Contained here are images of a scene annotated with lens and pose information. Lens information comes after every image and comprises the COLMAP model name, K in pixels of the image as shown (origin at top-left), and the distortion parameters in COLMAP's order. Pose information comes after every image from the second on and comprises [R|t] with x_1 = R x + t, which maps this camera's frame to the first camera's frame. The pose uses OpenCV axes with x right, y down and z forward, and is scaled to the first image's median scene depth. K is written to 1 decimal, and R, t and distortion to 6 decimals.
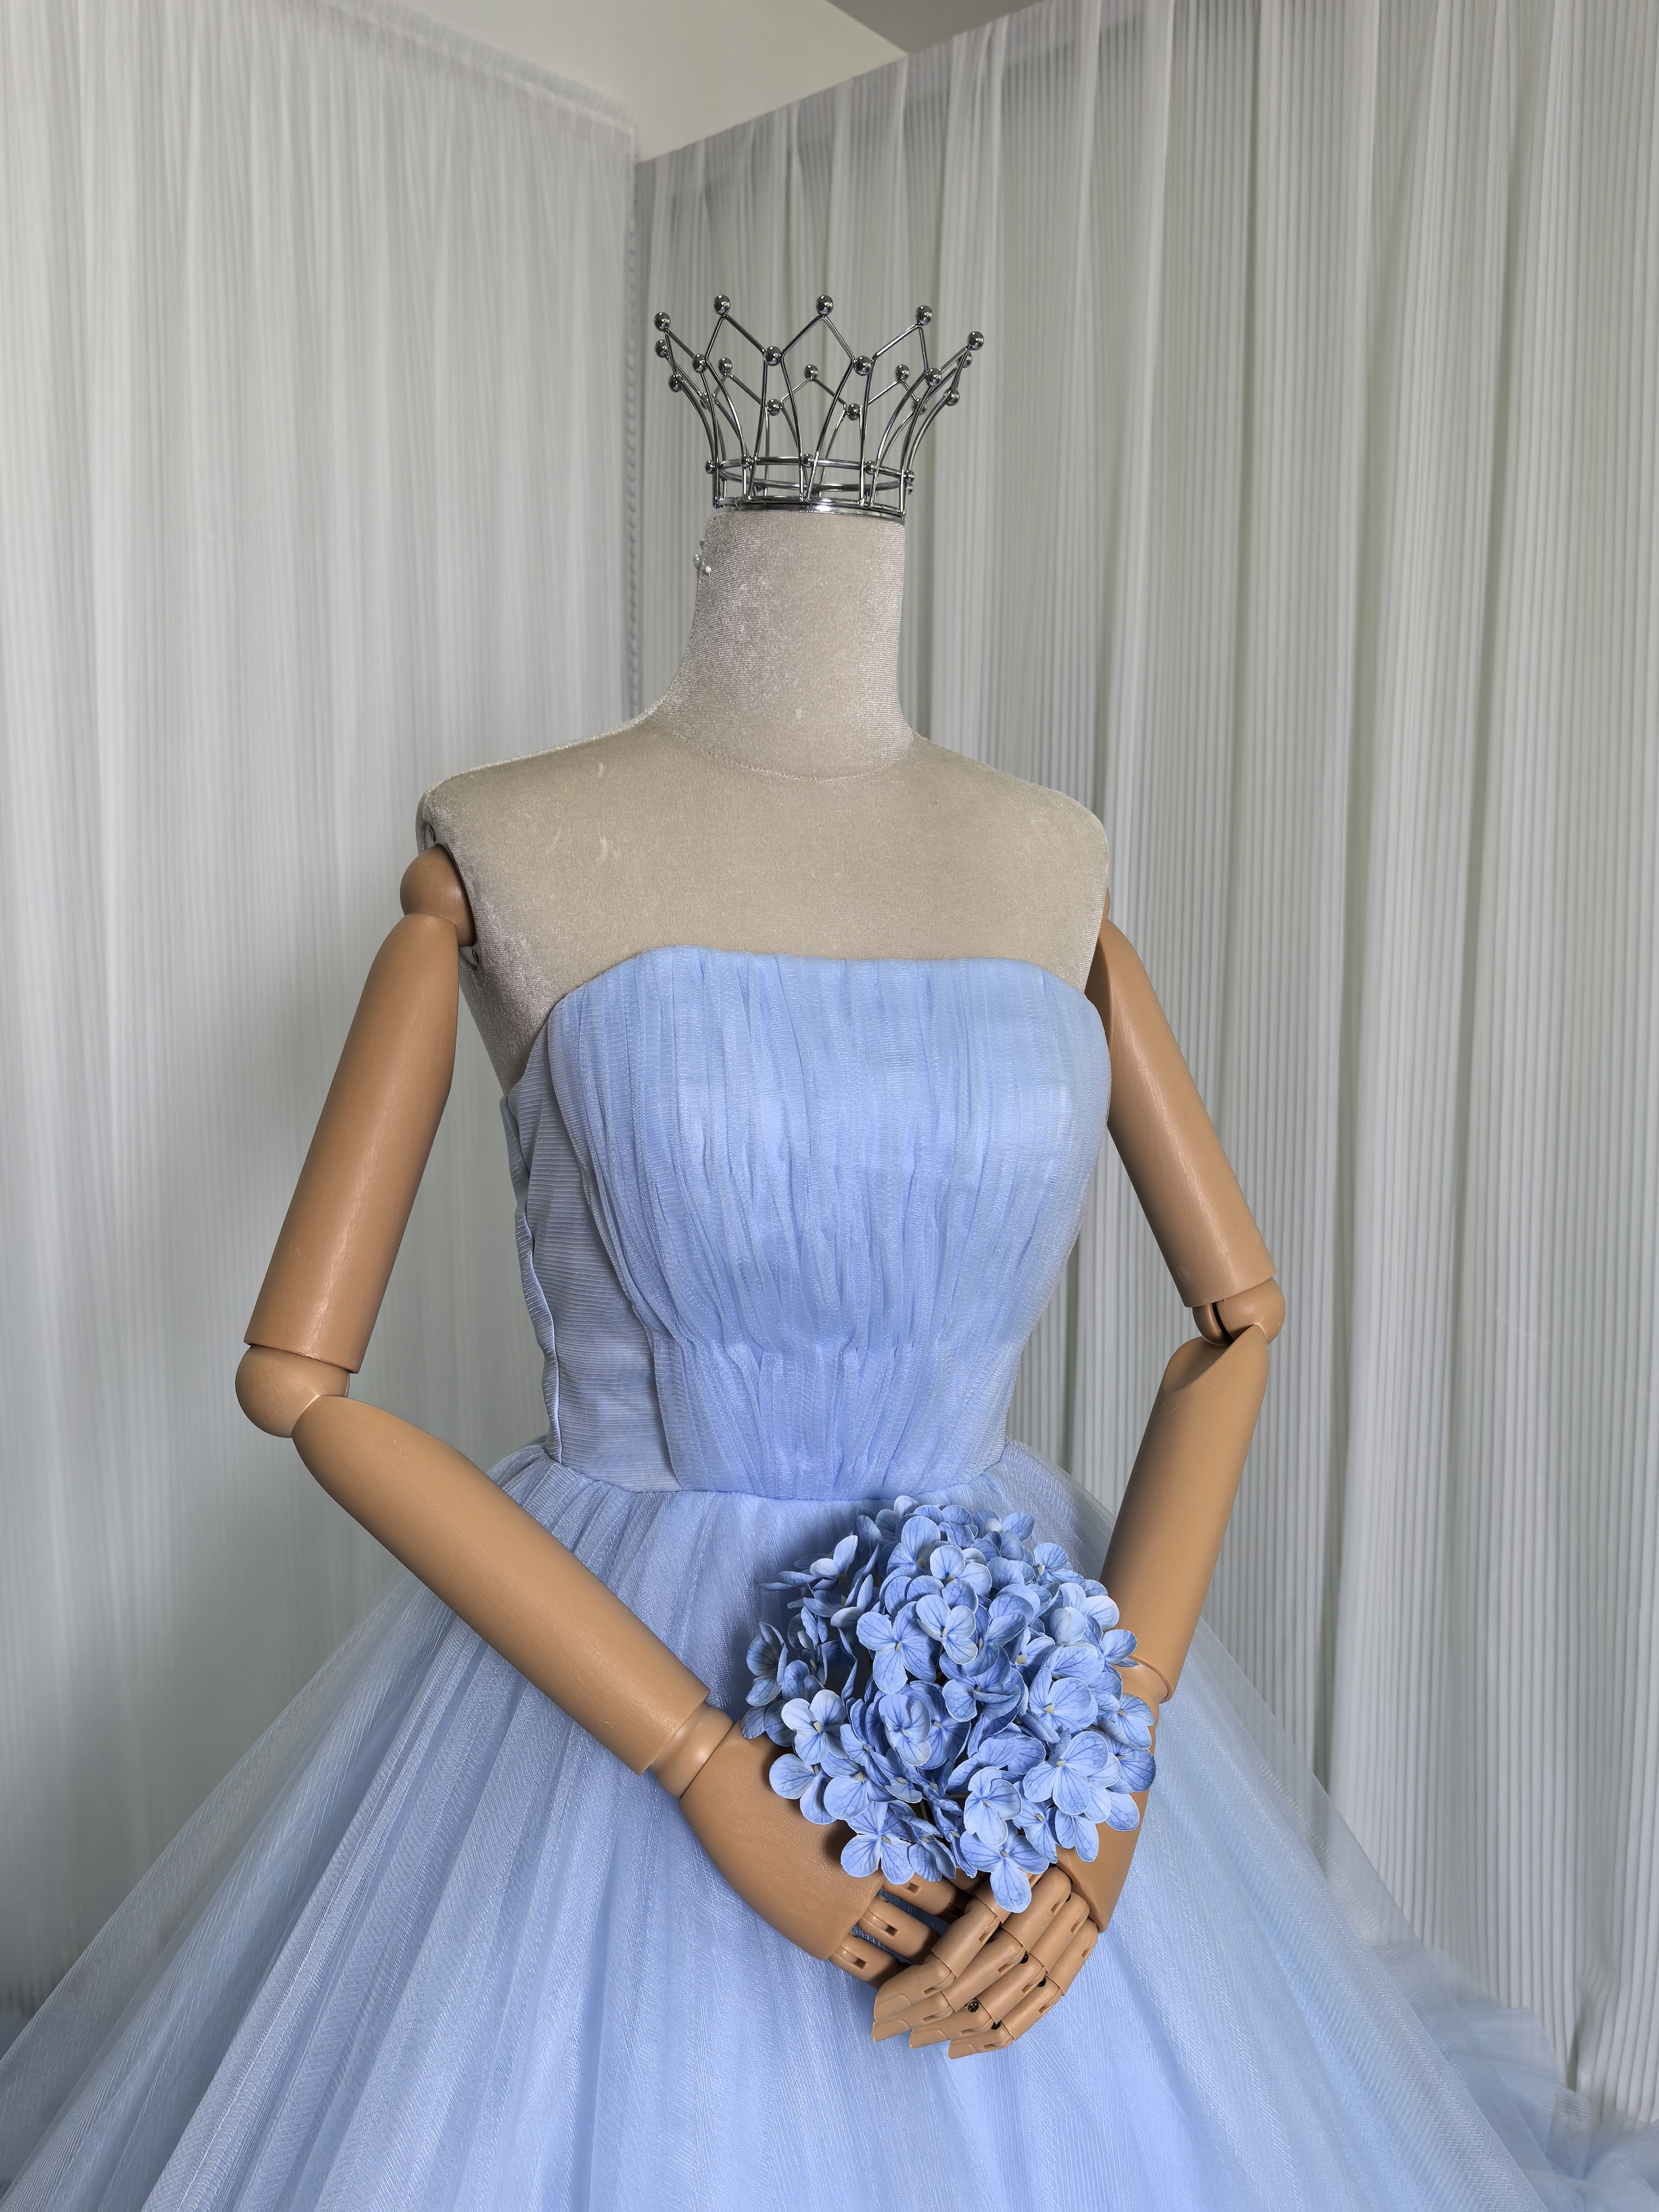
lens RADIAL K [[1823.1, 0, 841.6], [0, 1823.1, 1112.5], [0, 0, 1]] dist [0.052500, -0.086208]
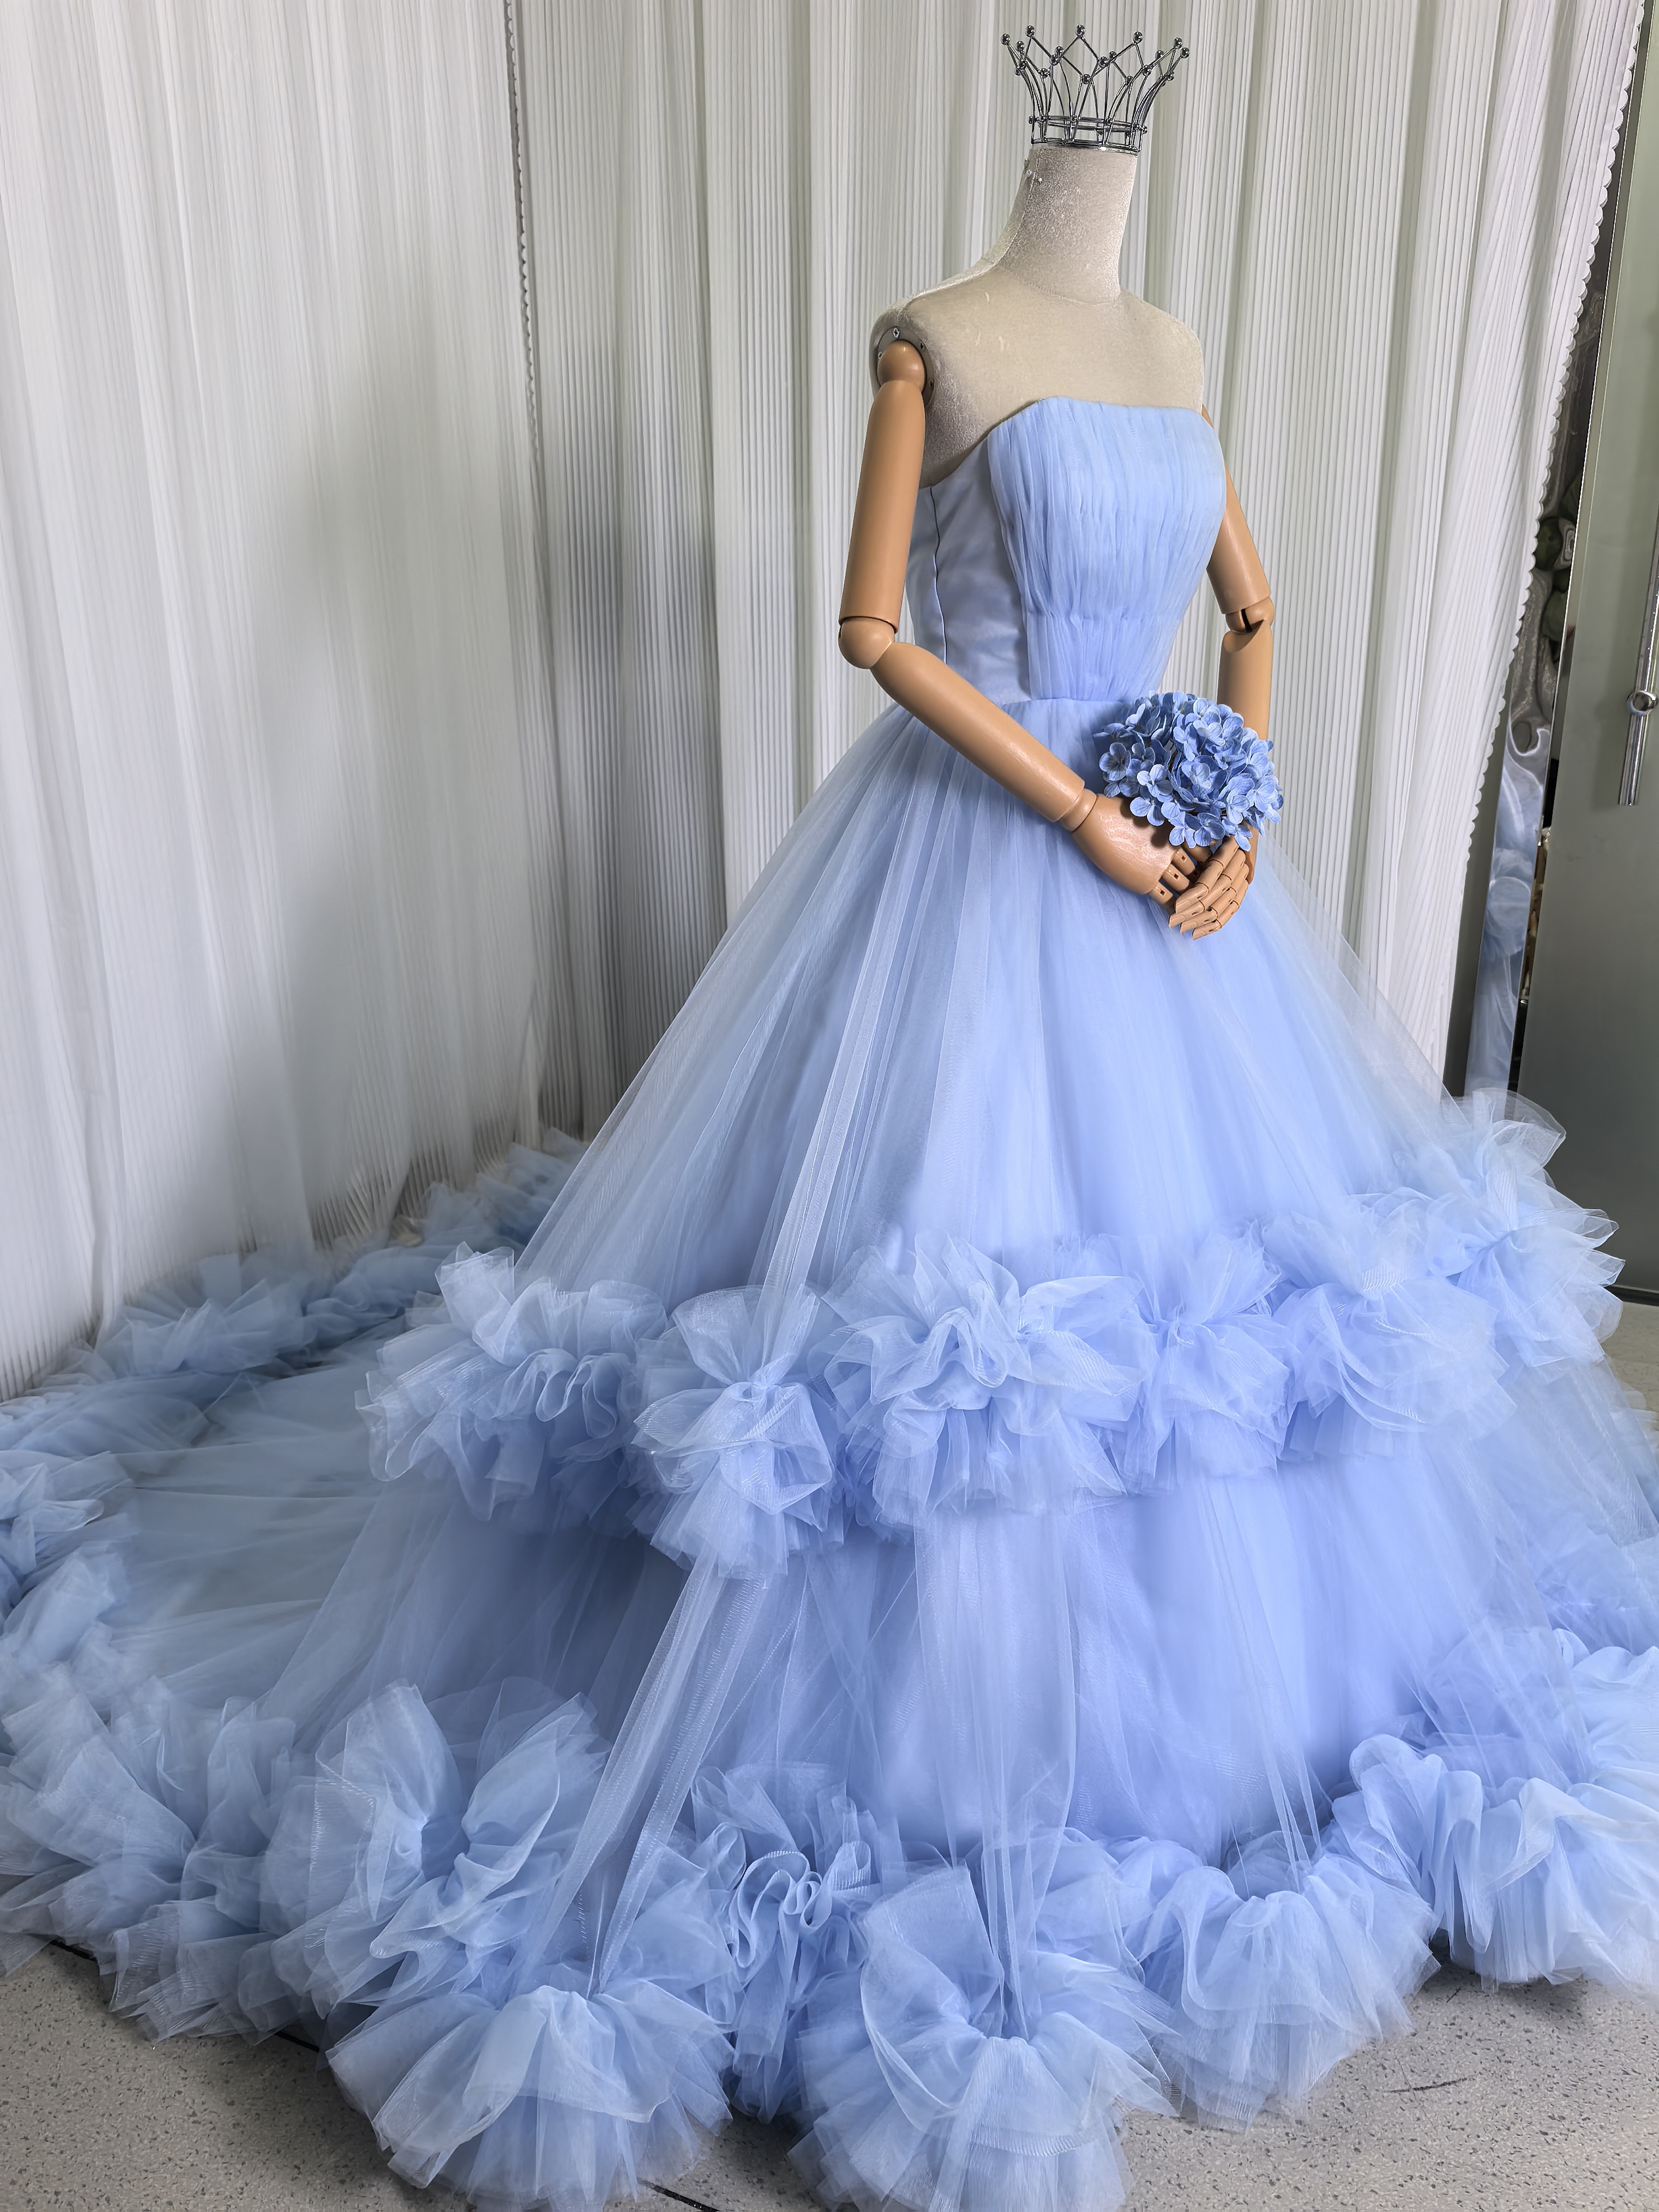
lens RADIAL K [[1823.1, 0, 833.3], [0, 1823.1, 1119.2], [0, 0, 1]] dist [0.052500, -0.086208]
pose [[0.959846, -0.098150, 0.262797, -0.892667], [0.031515, 0.968594, 0.246644, 0.159447], [-0.278751, -0.228458, 0.932794, -0.911363]]
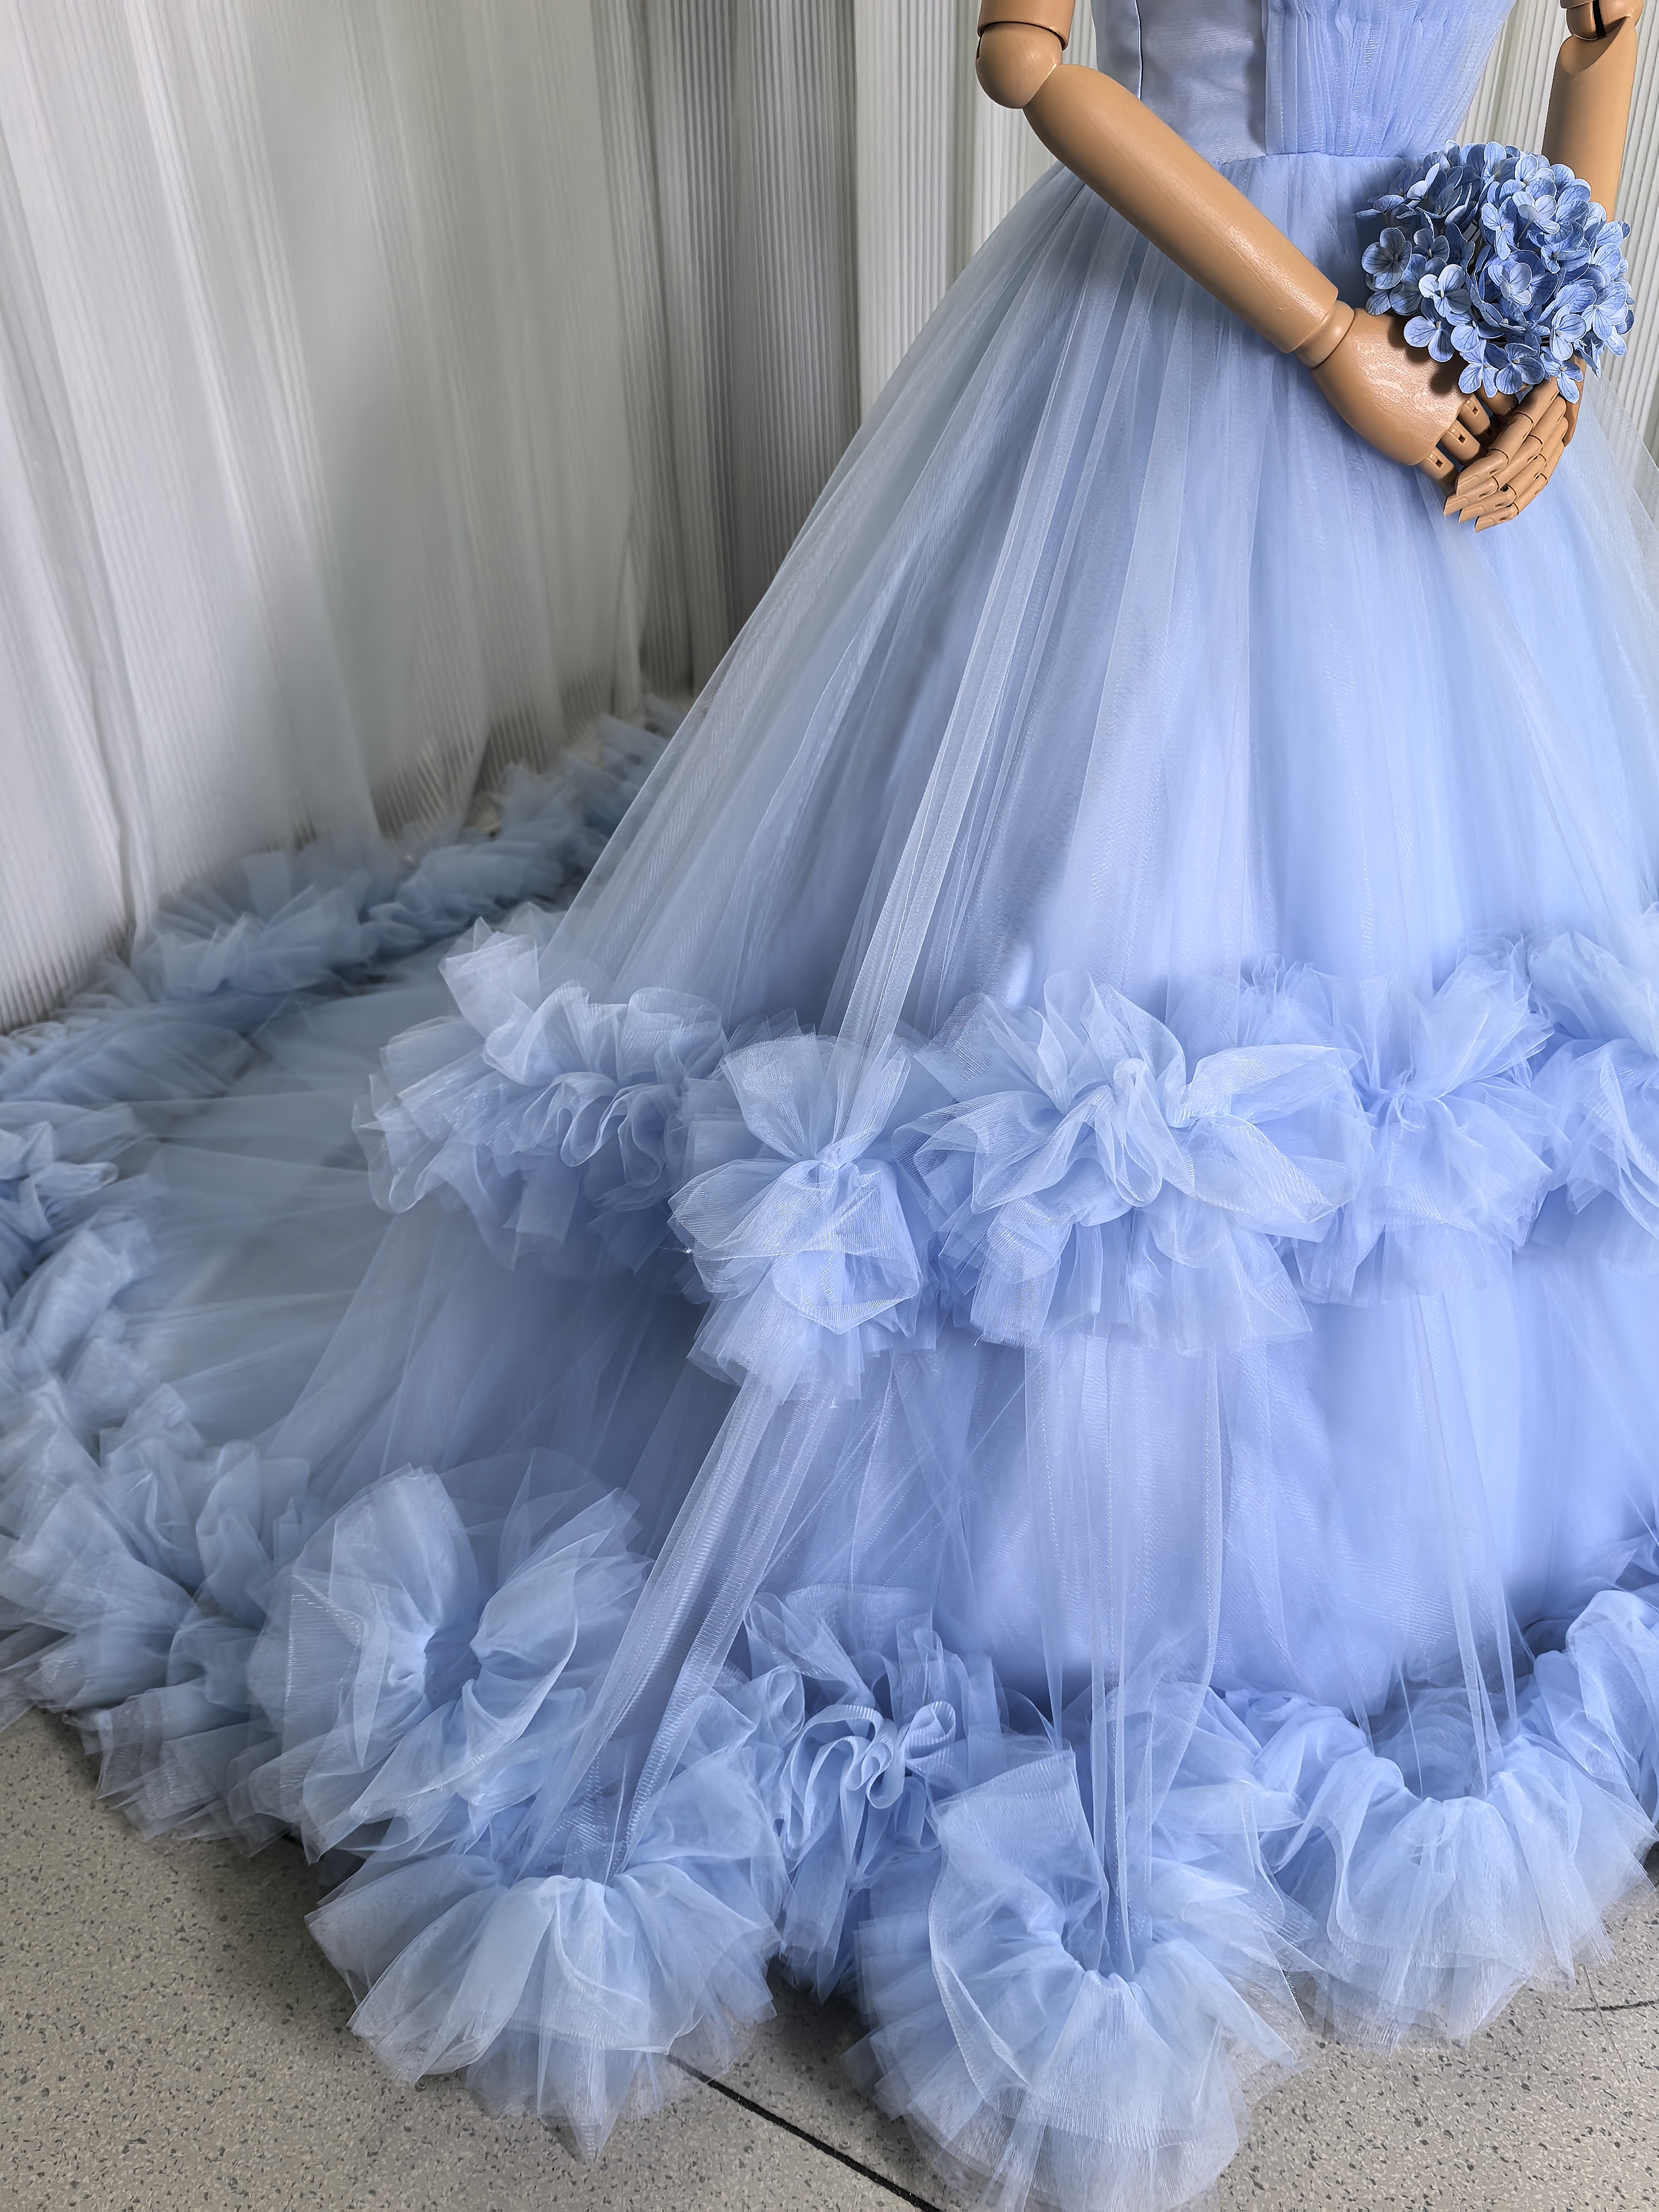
lens RADIAL K [[1823.1, 0, 816.6], [0, 1823.1, 1114.2], [0, 0, 1]] dist [0.052500, -0.086208]
pose [[0.982632, -0.127271, 0.135039, -0.704043], [0.043975, 0.866714, 0.496863, 0.140323], [-0.180277, -0.482296, 0.857258, -0.423608]]
